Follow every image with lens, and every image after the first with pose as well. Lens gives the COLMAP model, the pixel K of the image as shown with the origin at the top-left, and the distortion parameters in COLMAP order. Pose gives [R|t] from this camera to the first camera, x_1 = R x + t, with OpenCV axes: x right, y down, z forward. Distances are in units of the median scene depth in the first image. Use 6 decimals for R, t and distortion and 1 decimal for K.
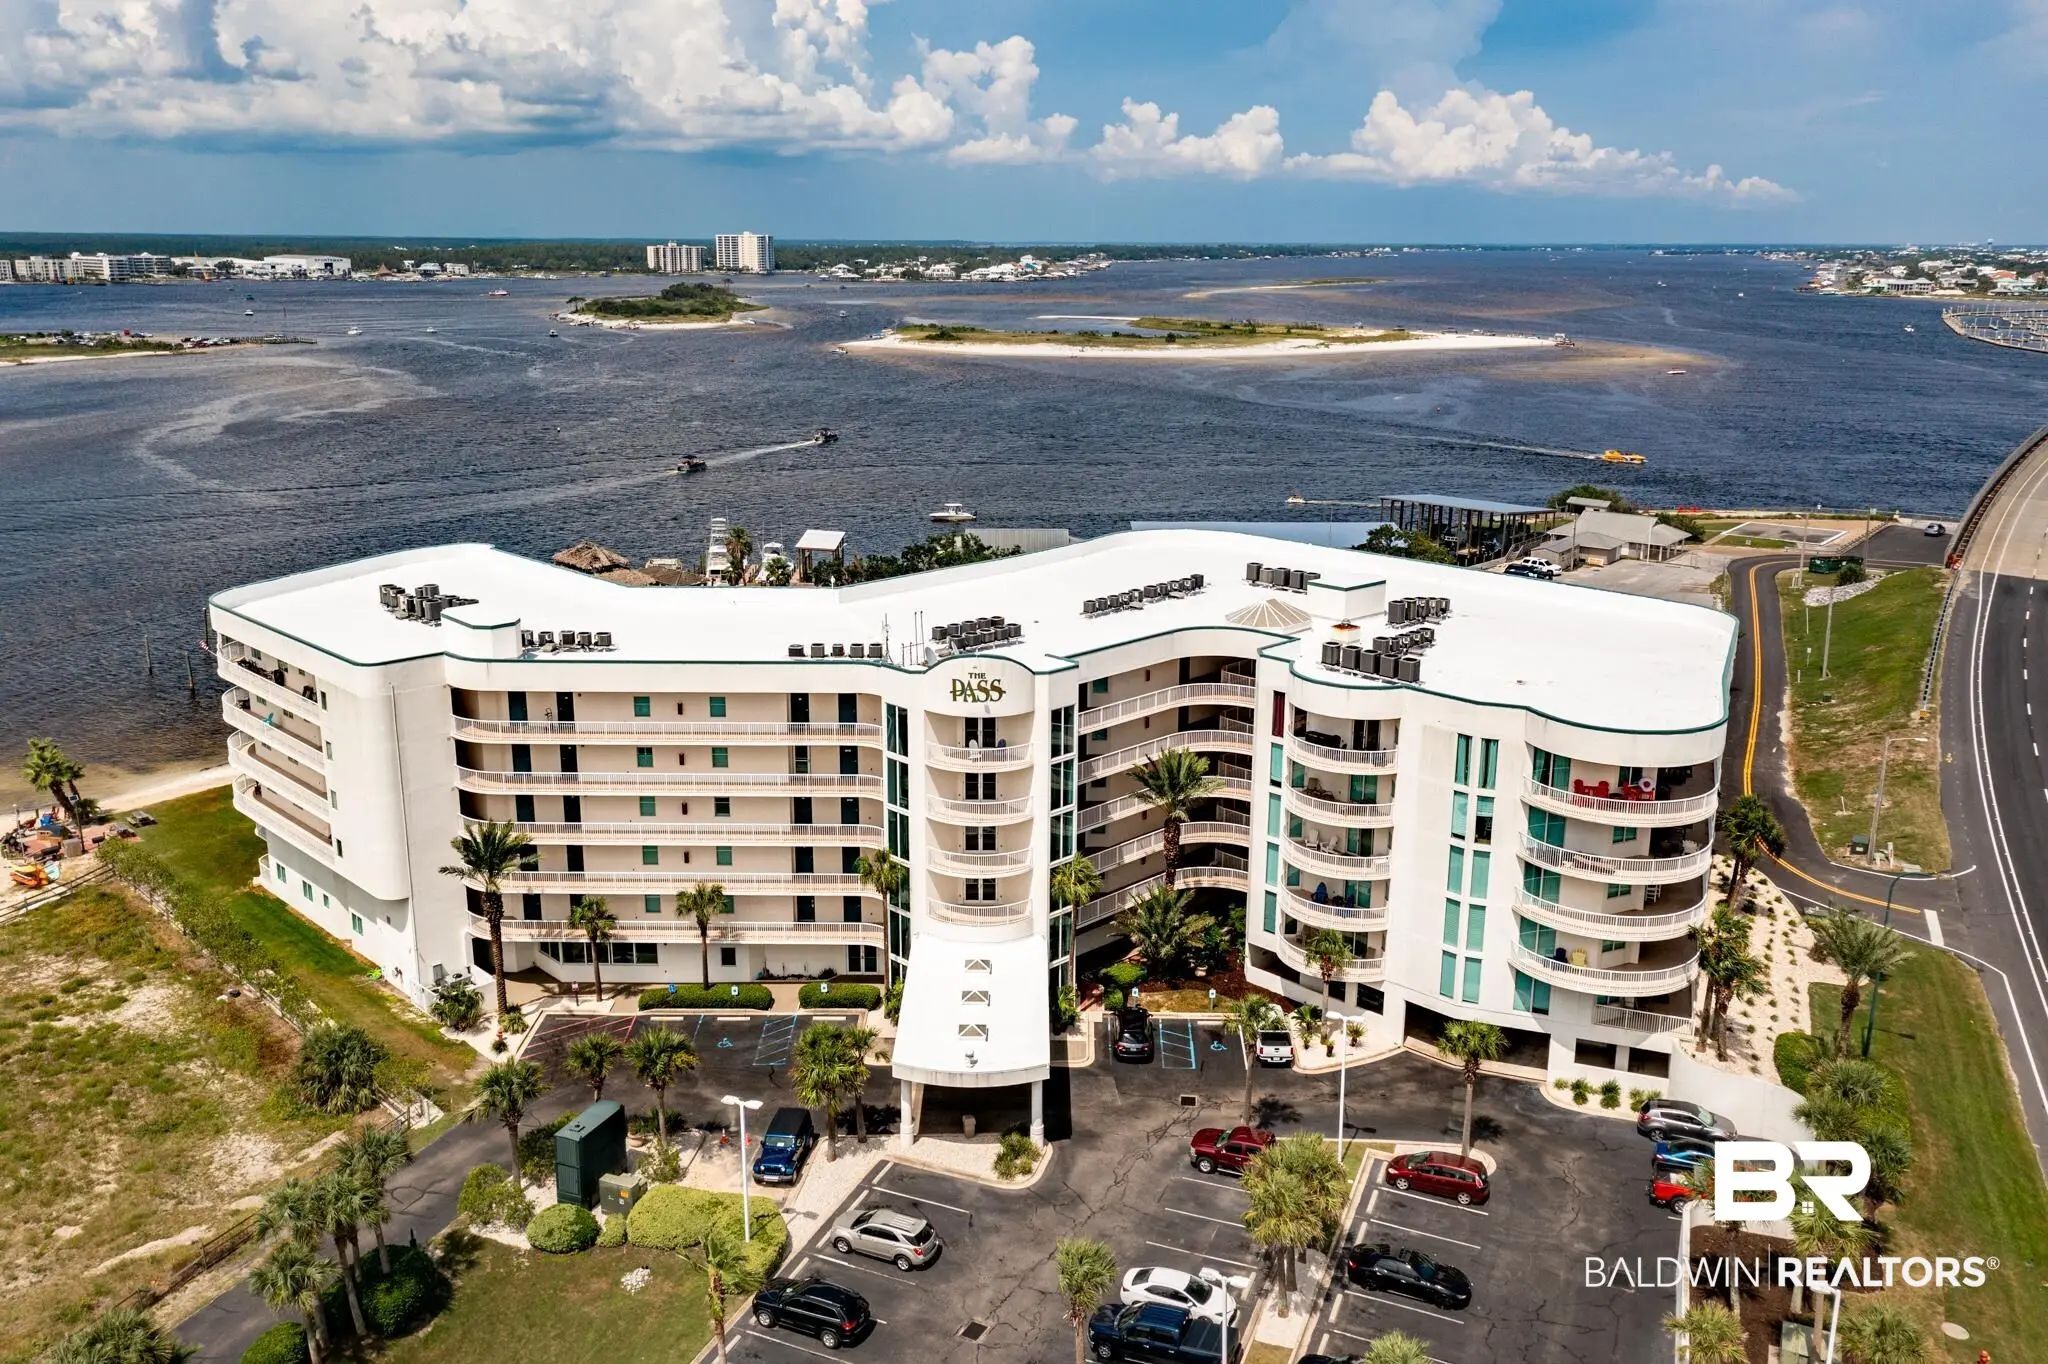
lens RADIAL K [[1622.3, 0, 1071.8], [0, 1622.3, 663.2], [0, 0, 1]] dist [0.019868, -0.010378]
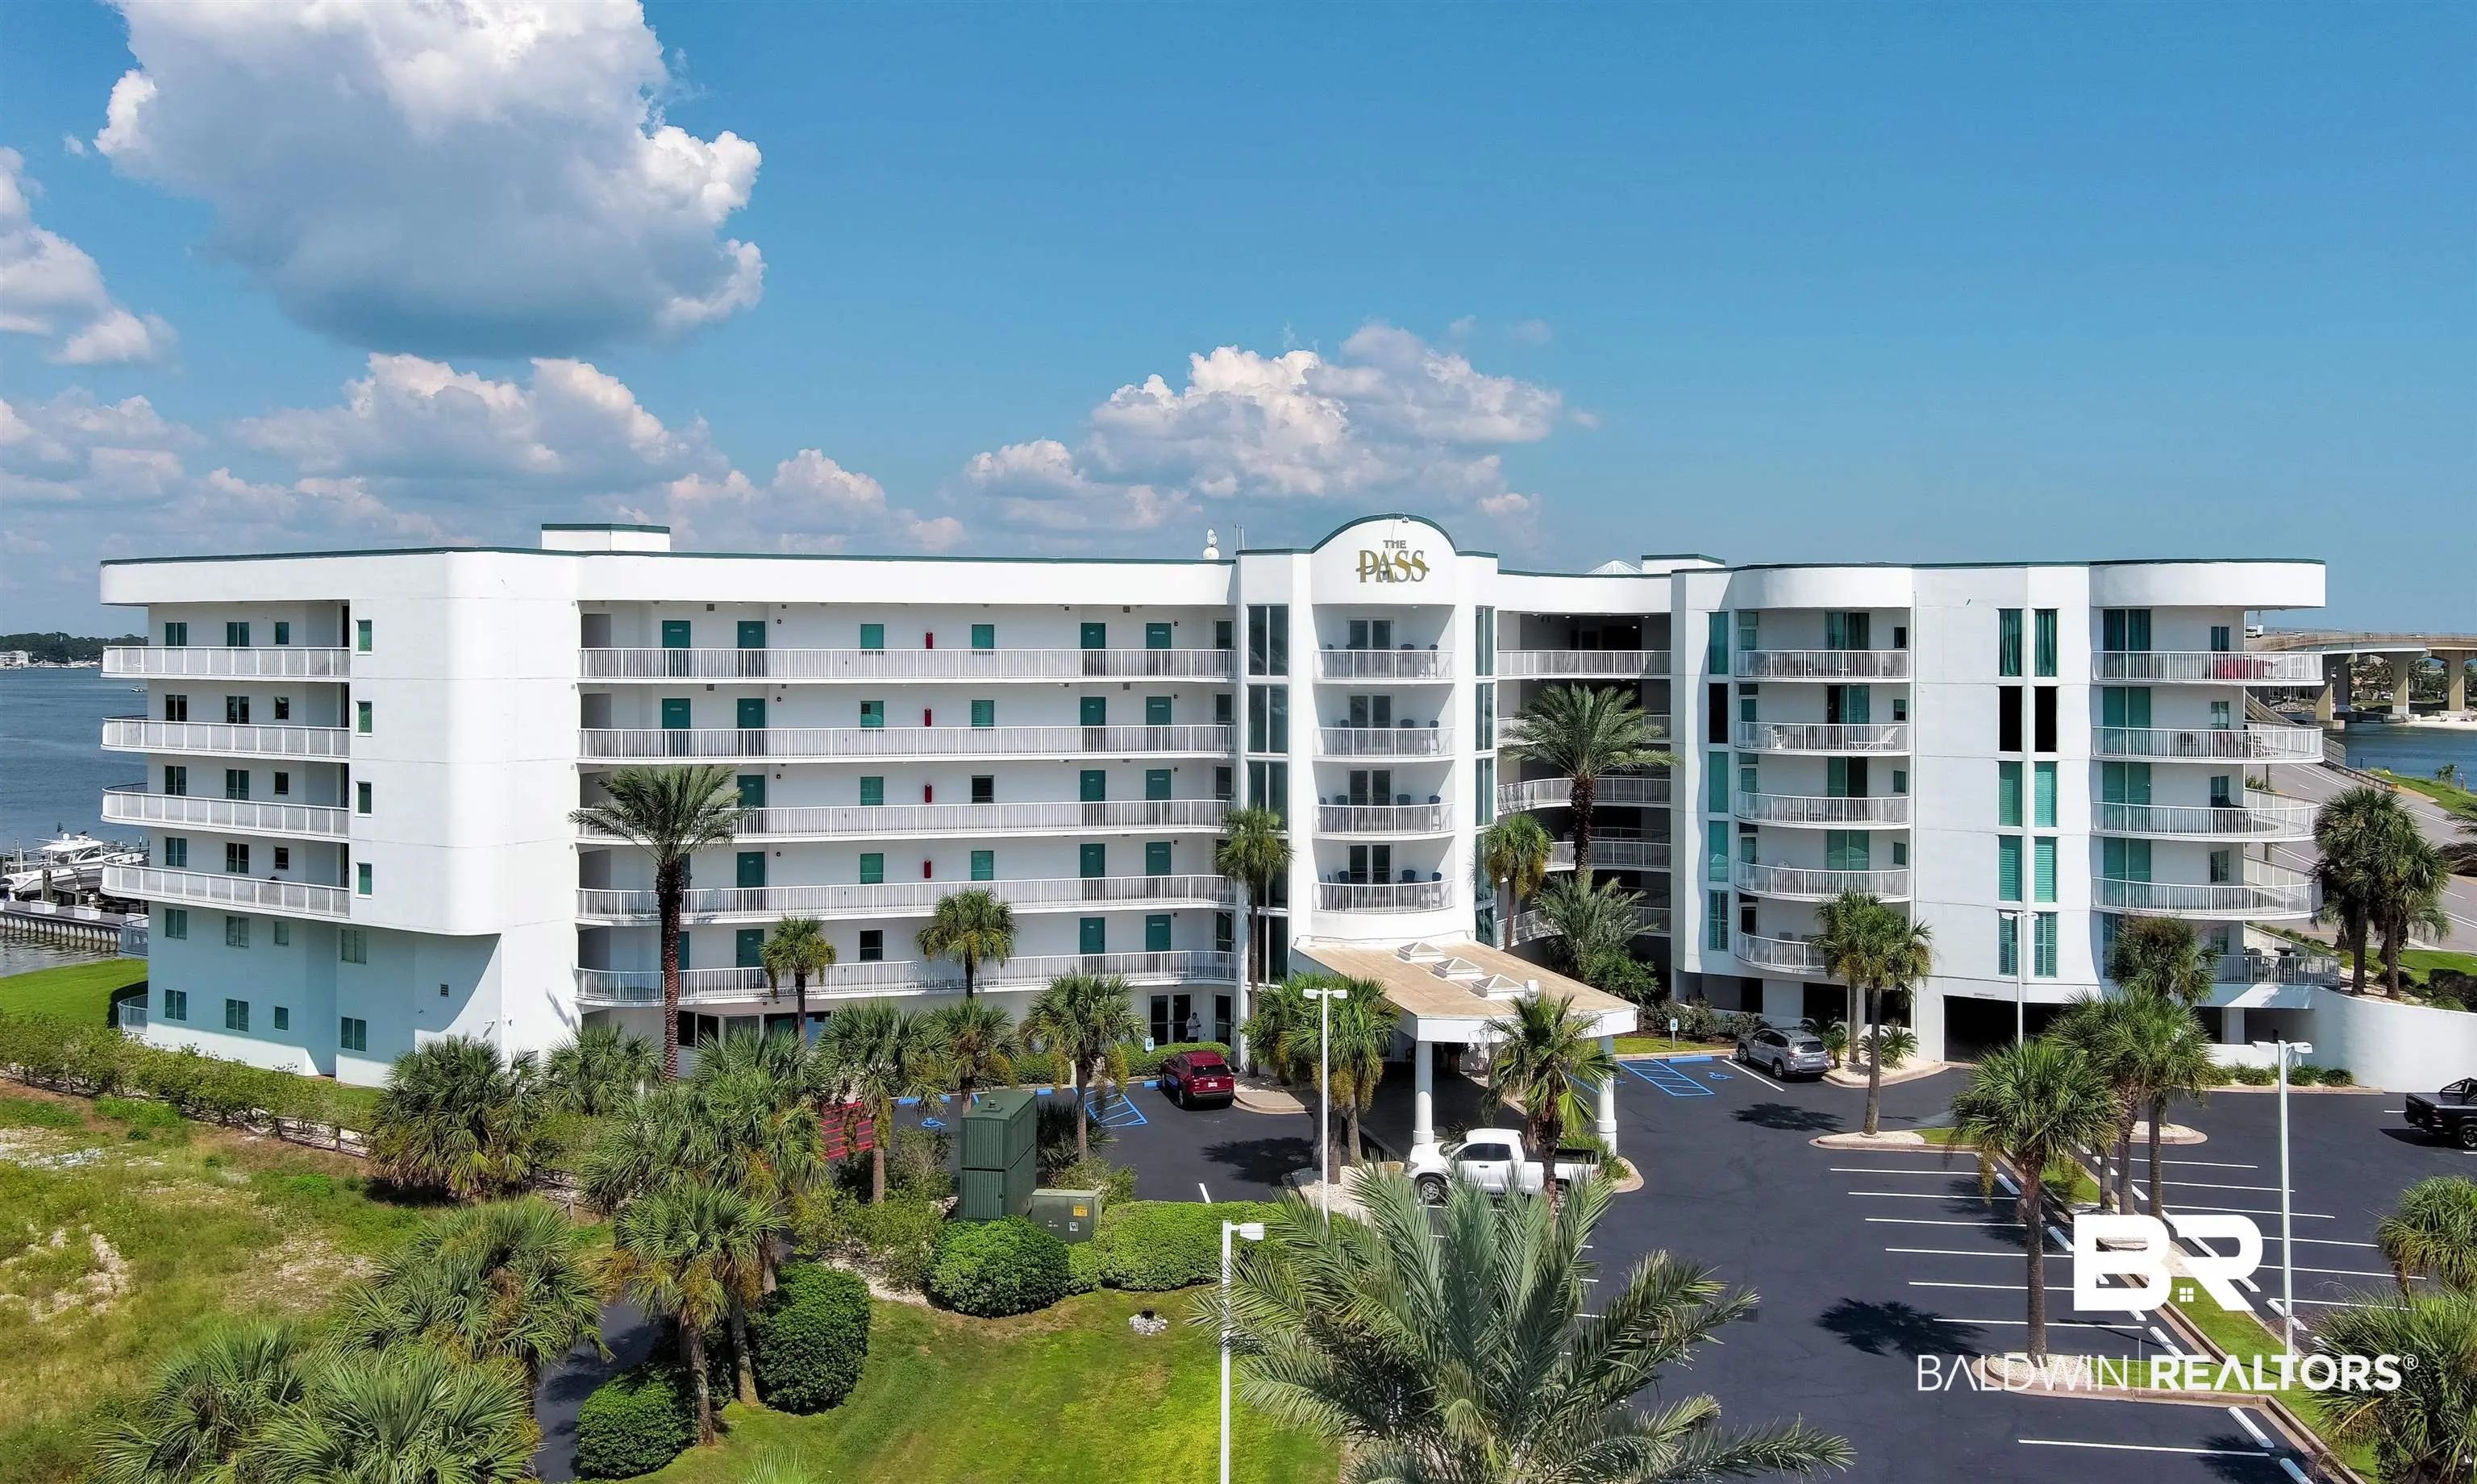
lens RADIAL K [[1867.6, 0, 1229.2], [0, 1867.6, 700.3], [0, 0, 1]] dist [0.015443, -0.005338]
pose [[0.969422, -0.003248, 0.245380, -0.308076], [0.062164, 0.970550, -0.232742, 0.243994], [-0.237397, 0.240879, 0.941074, 0.225267]]
